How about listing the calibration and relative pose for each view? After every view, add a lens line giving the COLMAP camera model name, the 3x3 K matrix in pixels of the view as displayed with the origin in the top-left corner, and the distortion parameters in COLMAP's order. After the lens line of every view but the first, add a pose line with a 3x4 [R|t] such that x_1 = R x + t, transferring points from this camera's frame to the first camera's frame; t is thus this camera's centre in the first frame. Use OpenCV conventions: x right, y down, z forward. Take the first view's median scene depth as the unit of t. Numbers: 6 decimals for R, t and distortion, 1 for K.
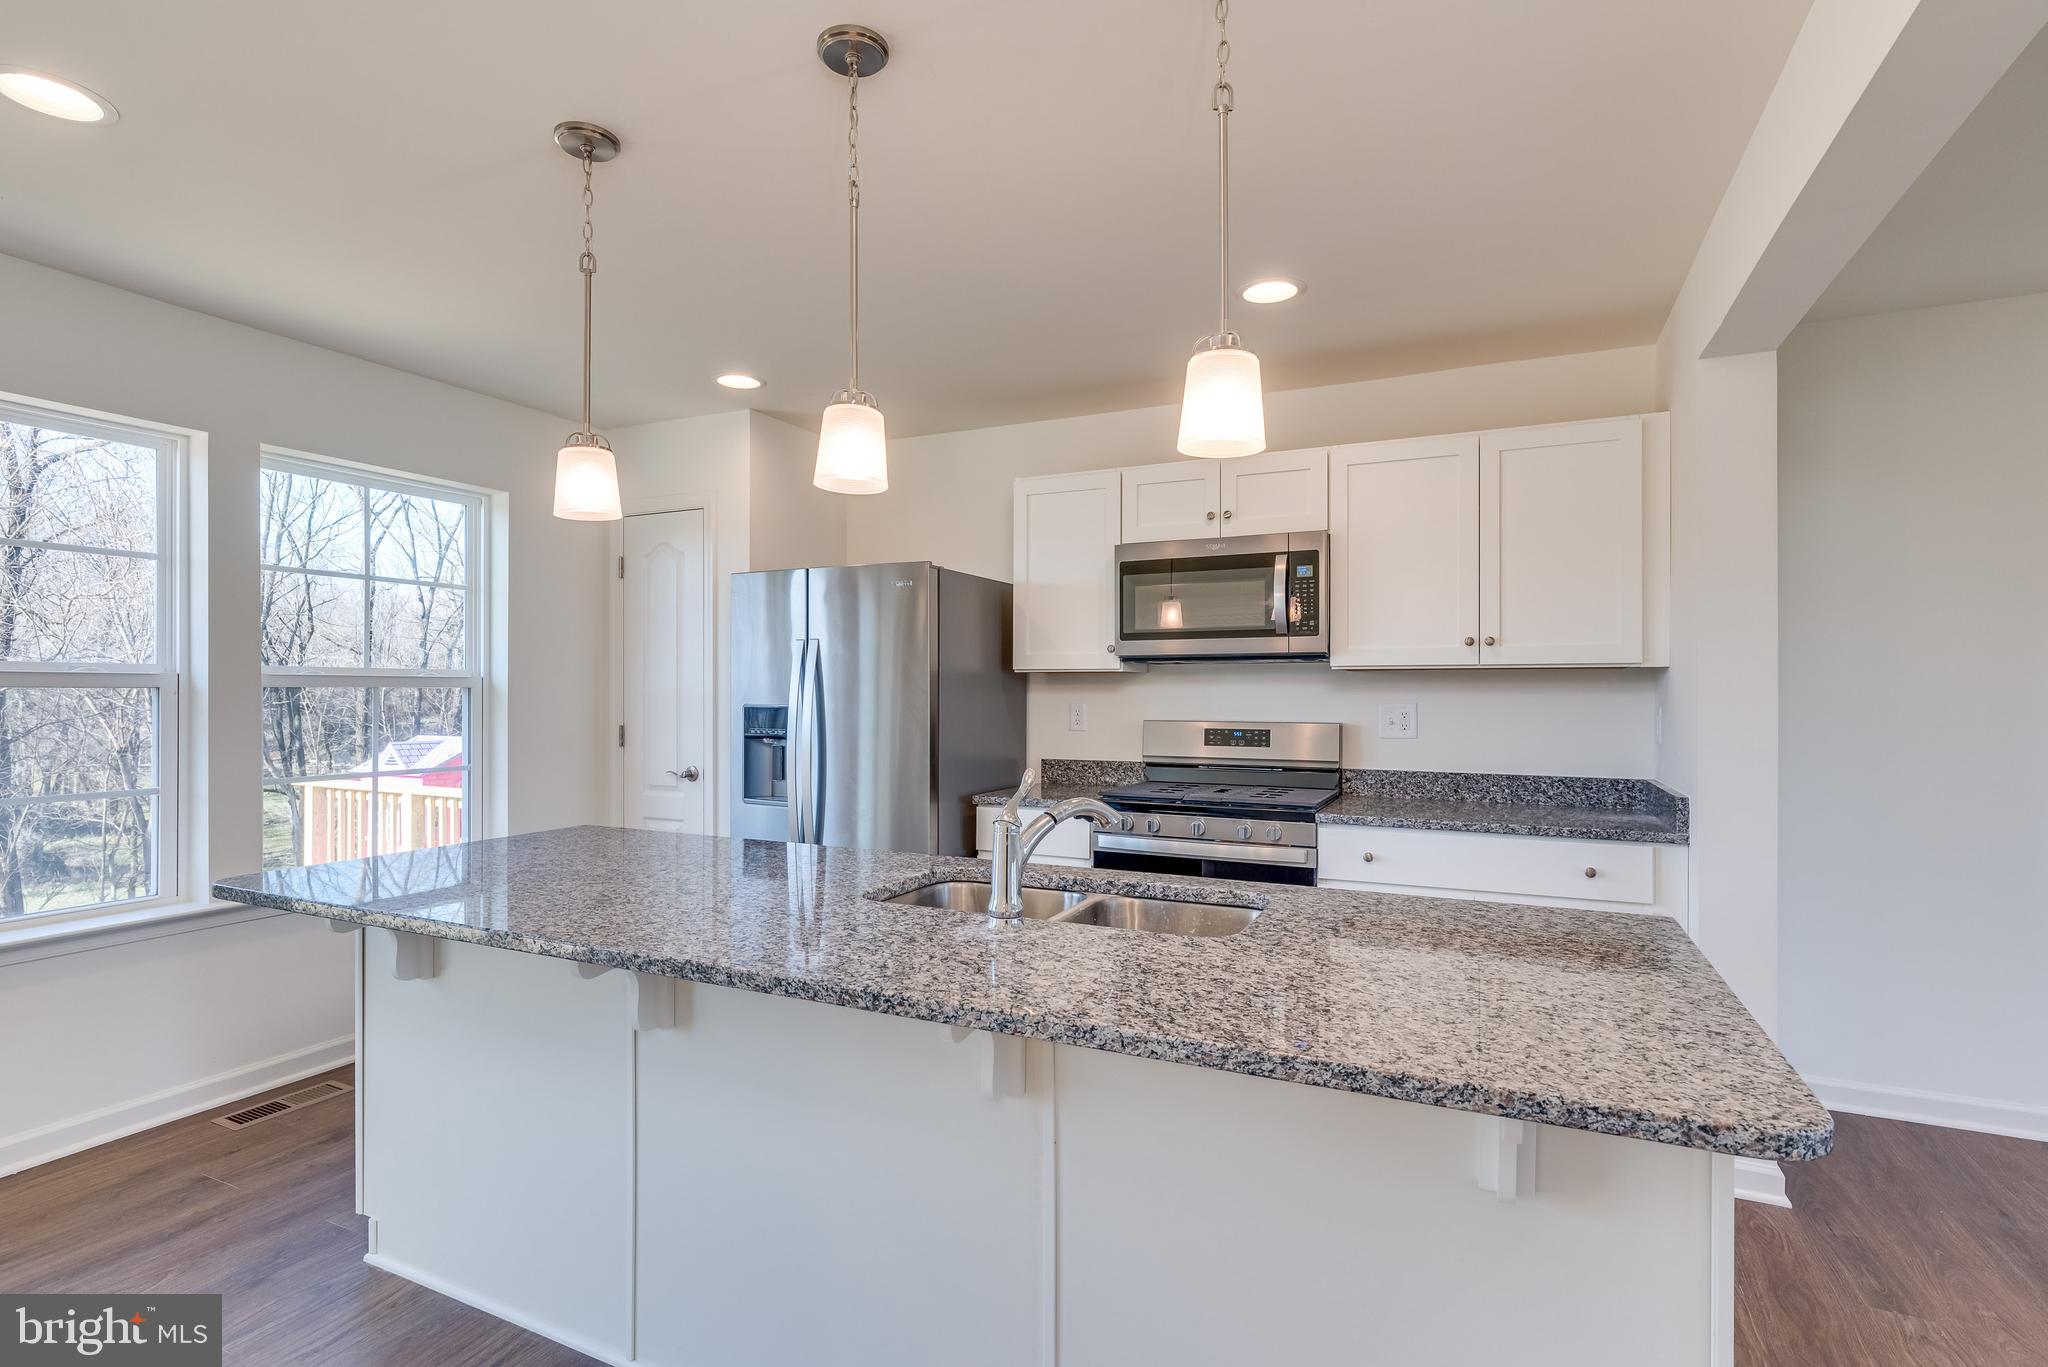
lens RADIAL K [[997.4, 0, 1016.4], [0, 997.4, 685.0], [0, 0, 1]] dist [-0.006808, 0.001231]
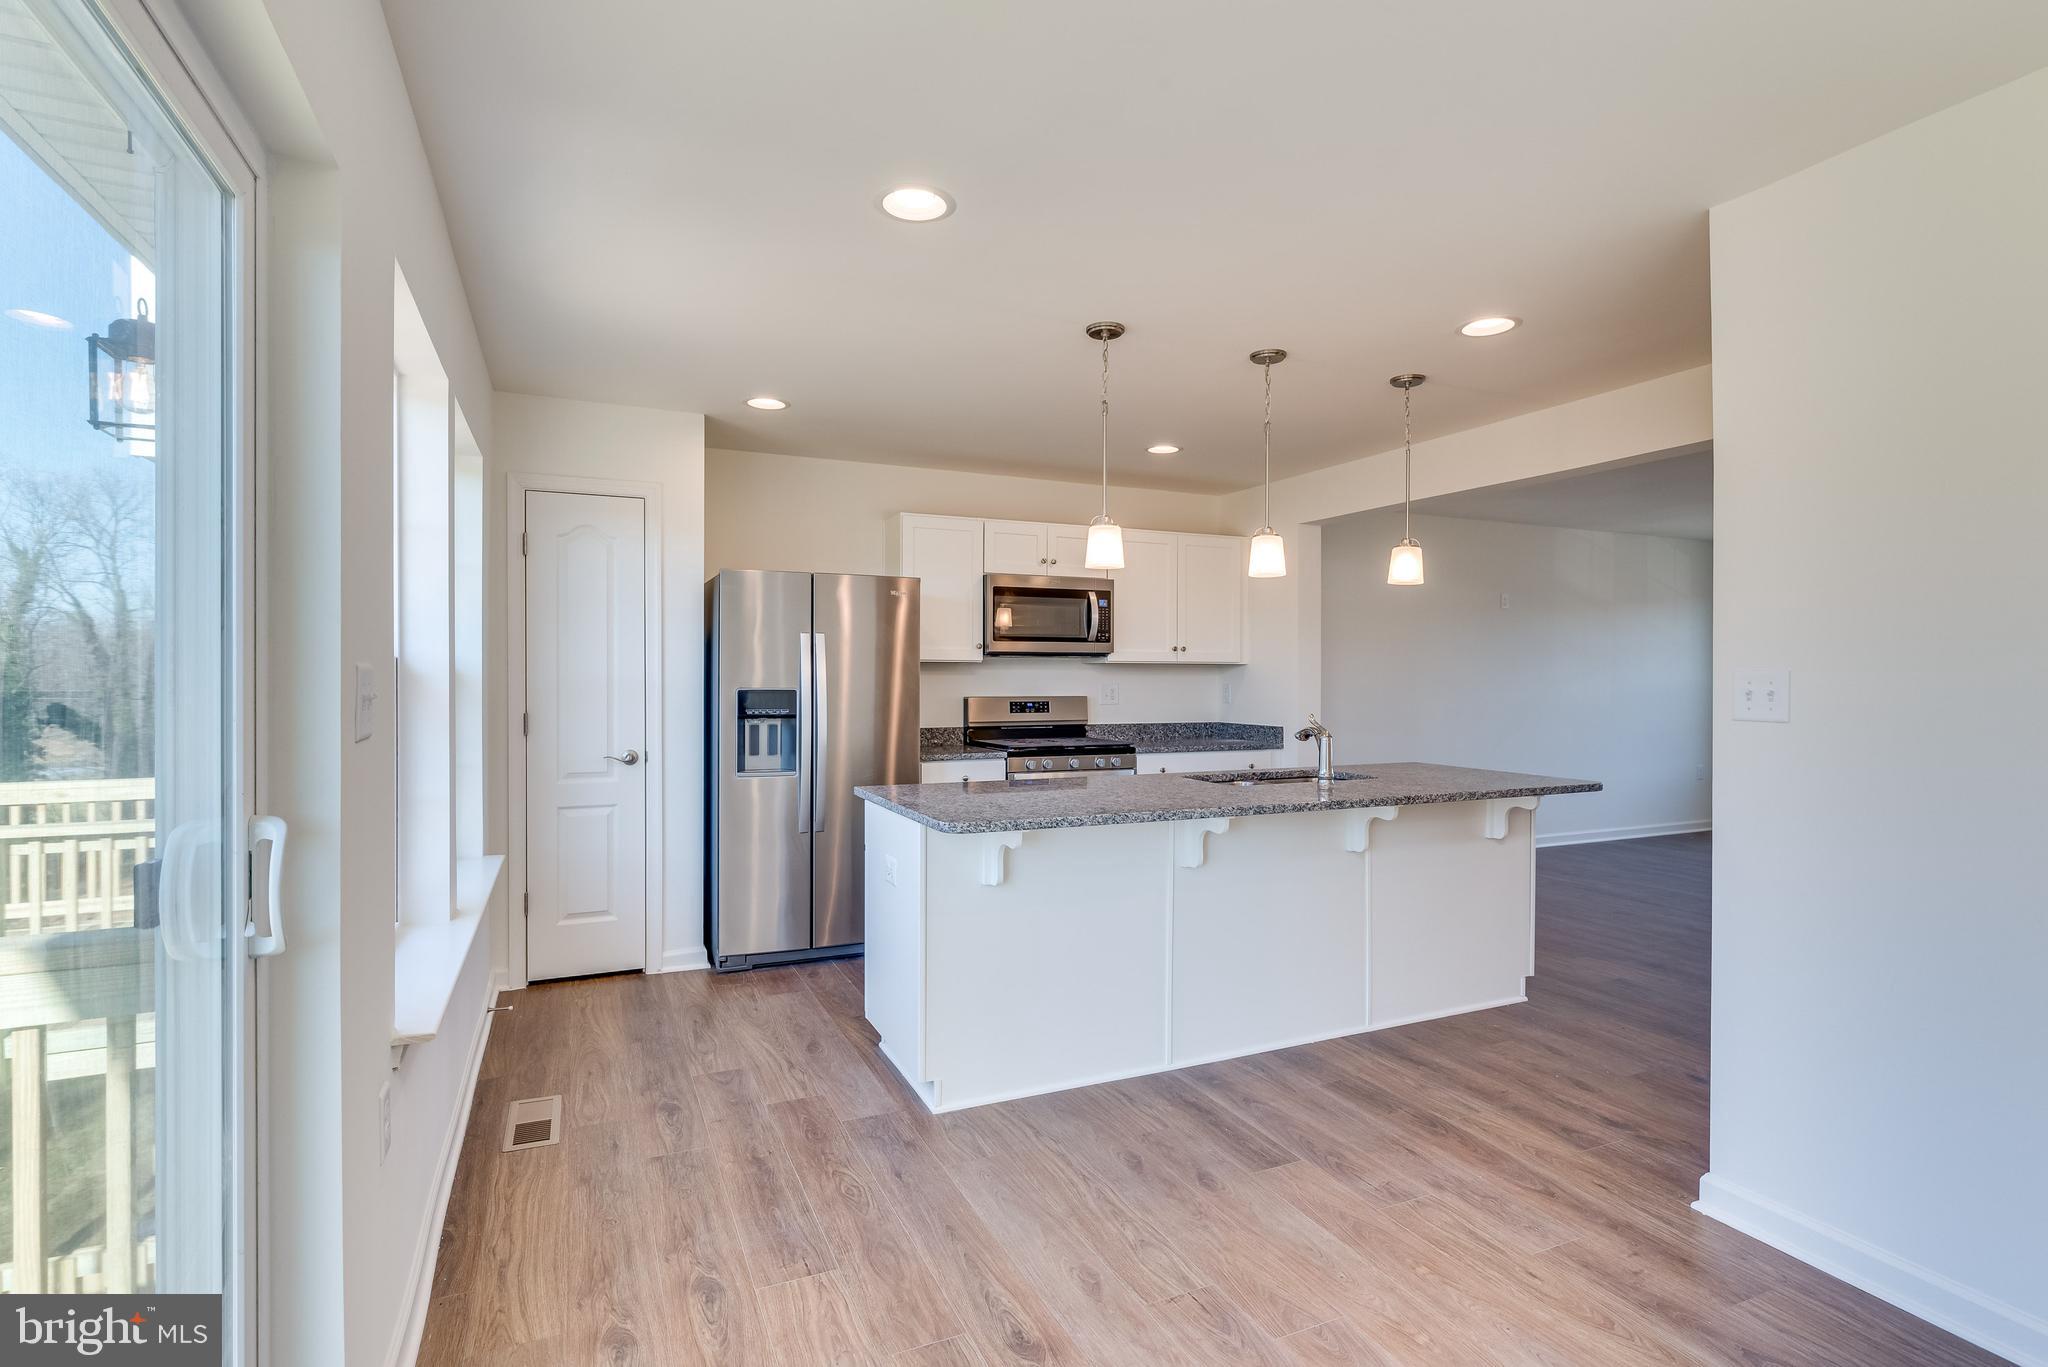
lens RADIAL K [[997.4, 0, 1025.1], [0, 997.4, 674.9], [0, 0, 1]] dist [-0.006808, 0.001231]
pose [[0.642388, -0.000692, 0.766379, -1.029996], [-0.008623, 0.999930, 0.008131, -0.008372], [-0.766331, -0.011832, 0.642337, 0.044015]]
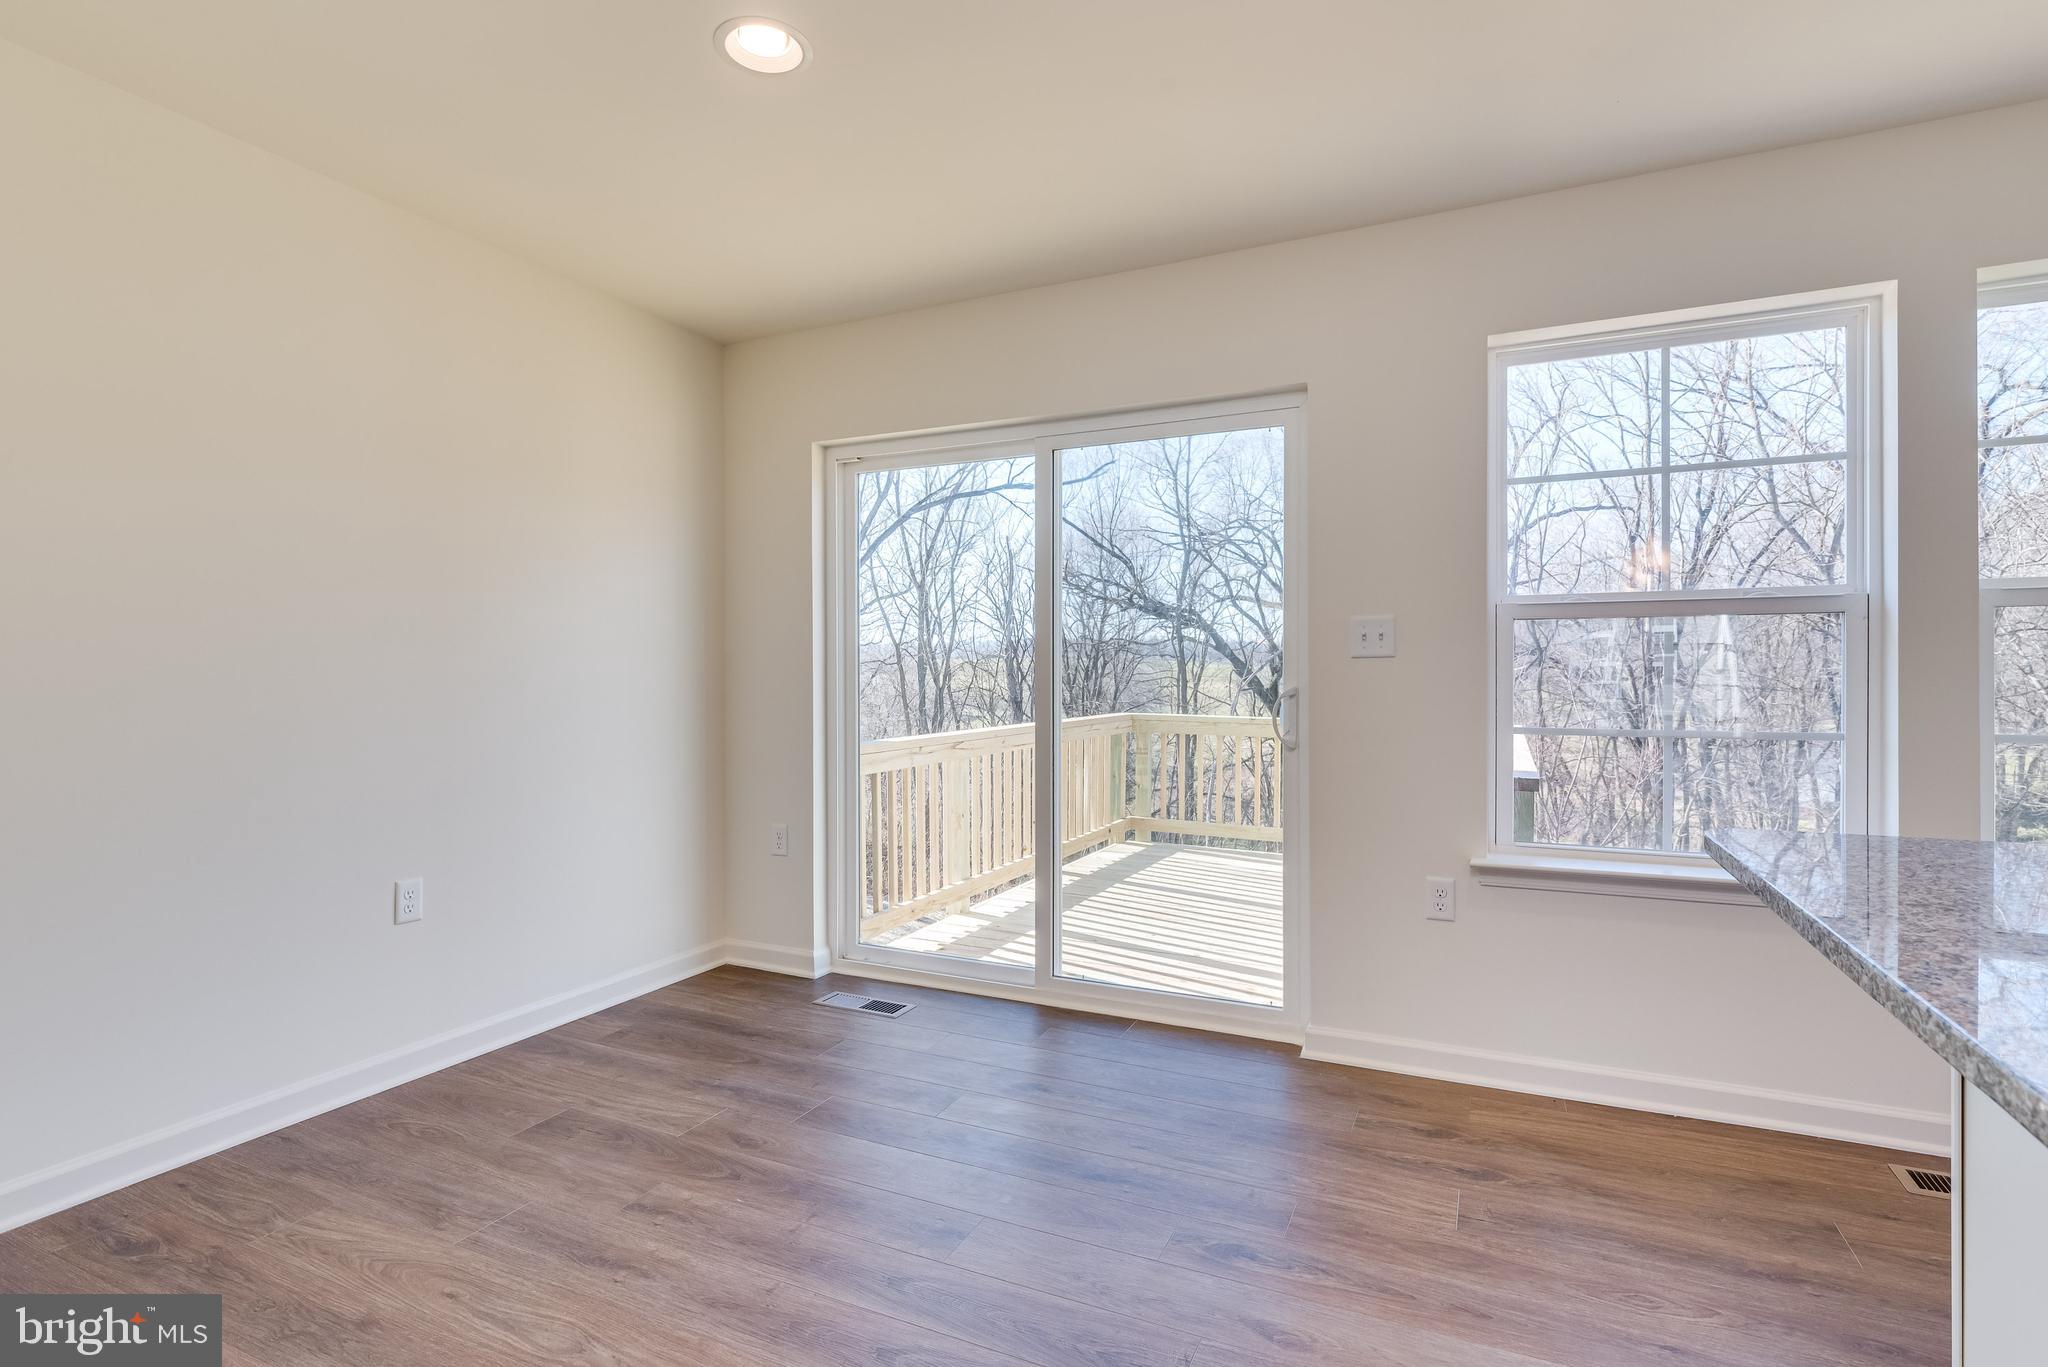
lens RADIAL K [[997.4, 0, 1016.7], [0, 997.4, 667.8], [0, 0, 1]] dist [-0.006808, 0.001231]
pose [[-0.007417, -0.011932, -0.999901, -0.030083], [0.008883, 0.999889, -0.011997, 0.049632], [0.999933, -0.008971, -0.007311, 0.285260]]
